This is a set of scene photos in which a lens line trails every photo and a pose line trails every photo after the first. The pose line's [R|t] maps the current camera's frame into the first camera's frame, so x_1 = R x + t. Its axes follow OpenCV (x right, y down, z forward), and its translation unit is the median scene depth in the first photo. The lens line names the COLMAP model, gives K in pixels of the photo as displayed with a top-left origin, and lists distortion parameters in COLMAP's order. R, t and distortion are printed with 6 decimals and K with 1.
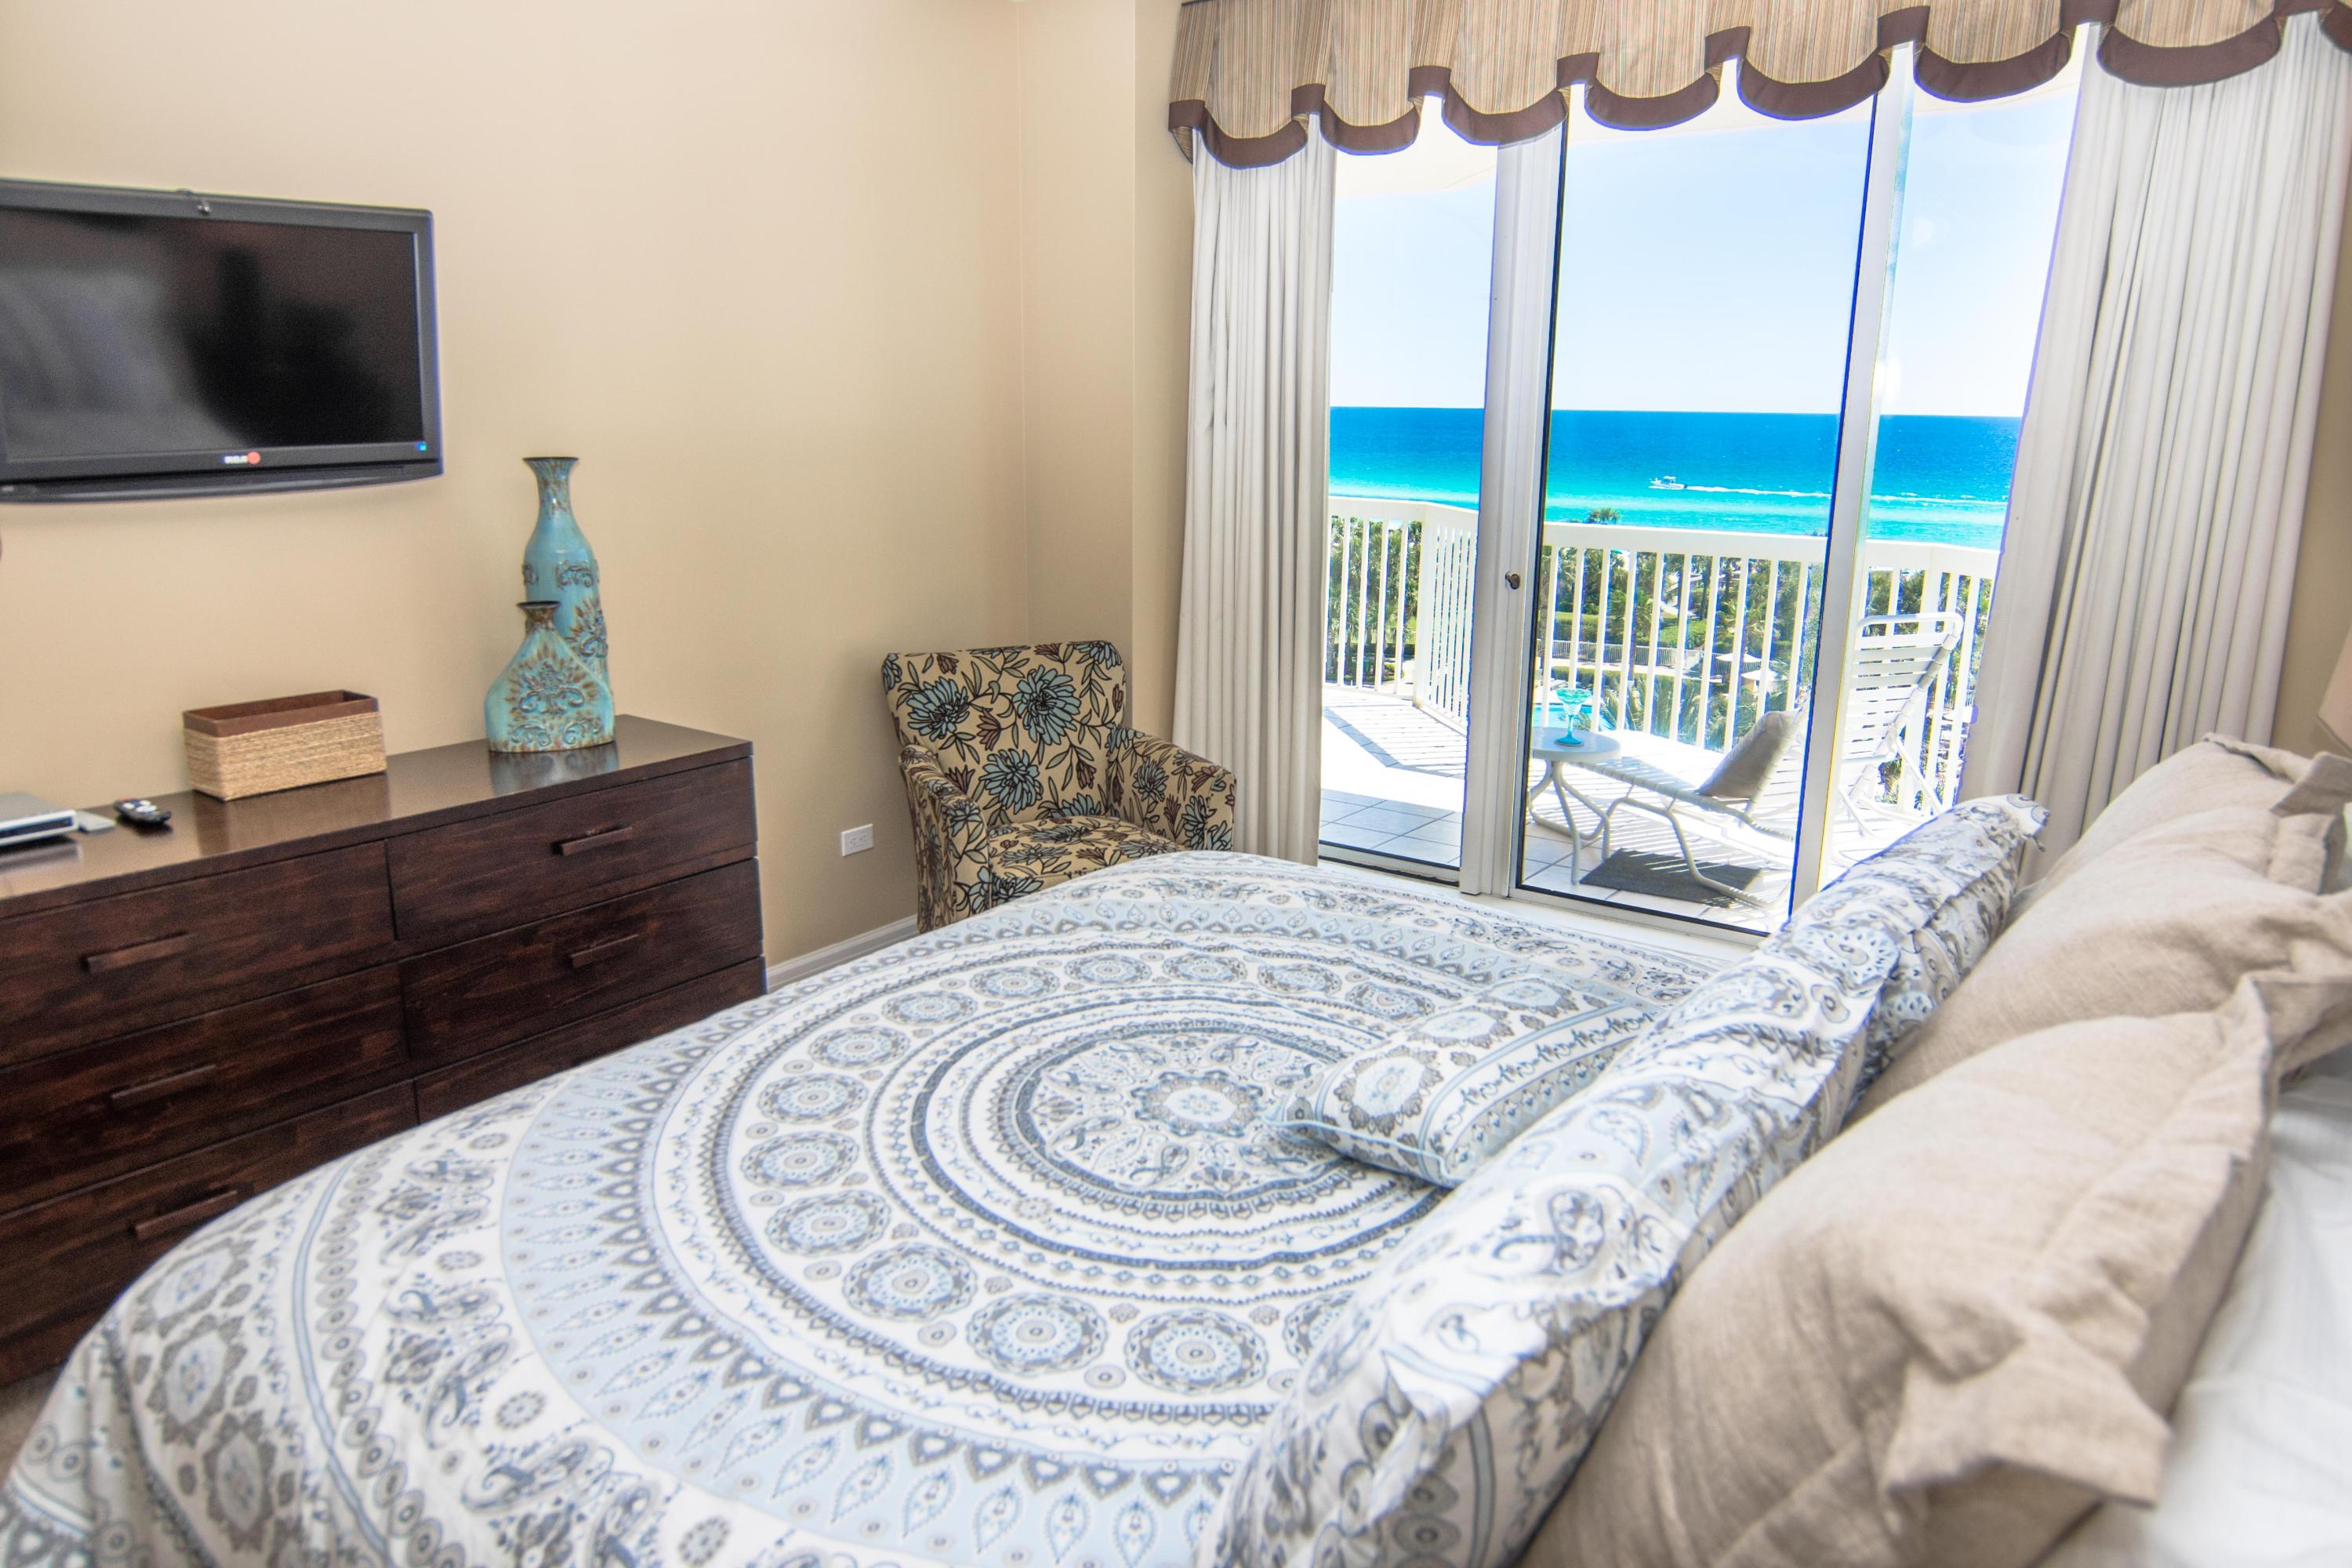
lens RADIAL K [[1548.9, 0, 1216.3], [0, 1548.9, 785.6], [0, 0, 1]] dist [-0.000136, -0.017306]
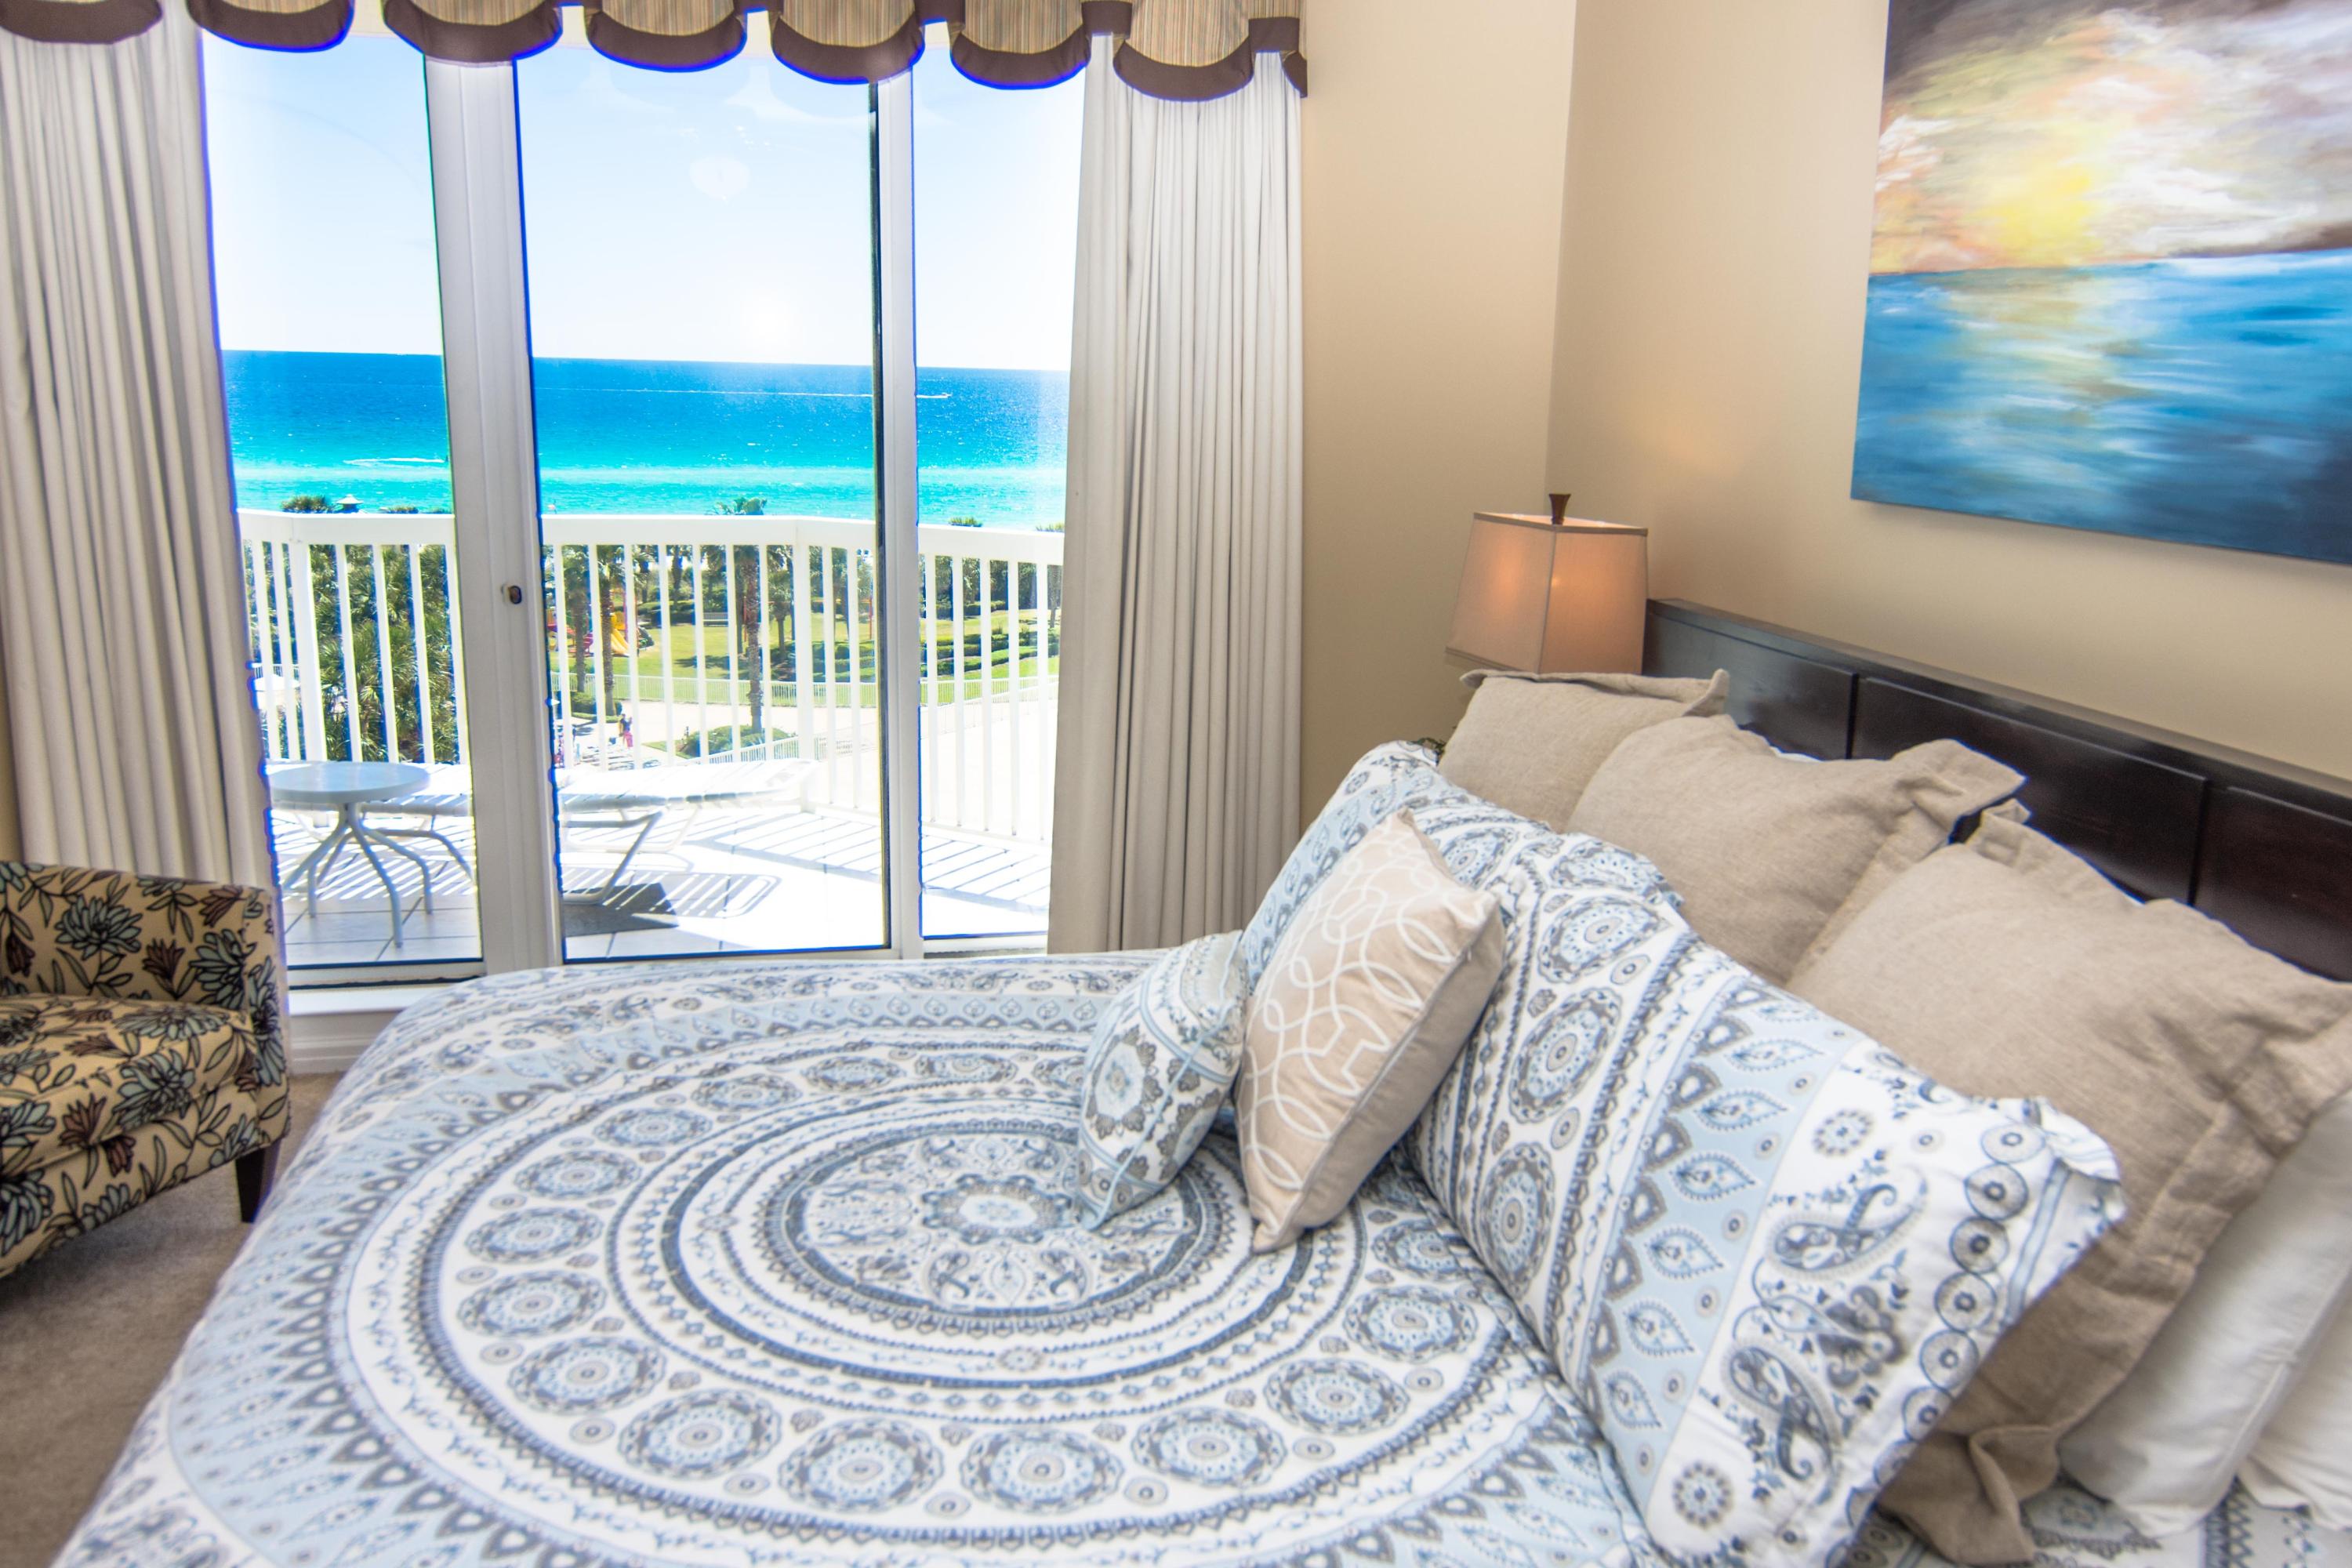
lens RADIAL K [[1883.4, 0, 1176.0], [0, 1883.4, 784.0], [0, 0, 1]] dist [0.008329, 0.007714]
pose [[0.676625, -0.156498, 0.719504, -0.424473], [0.163280, 0.984715, 0.060634, -0.052463], [-0.717996, 0.076454, 0.691836, 0.099830]]
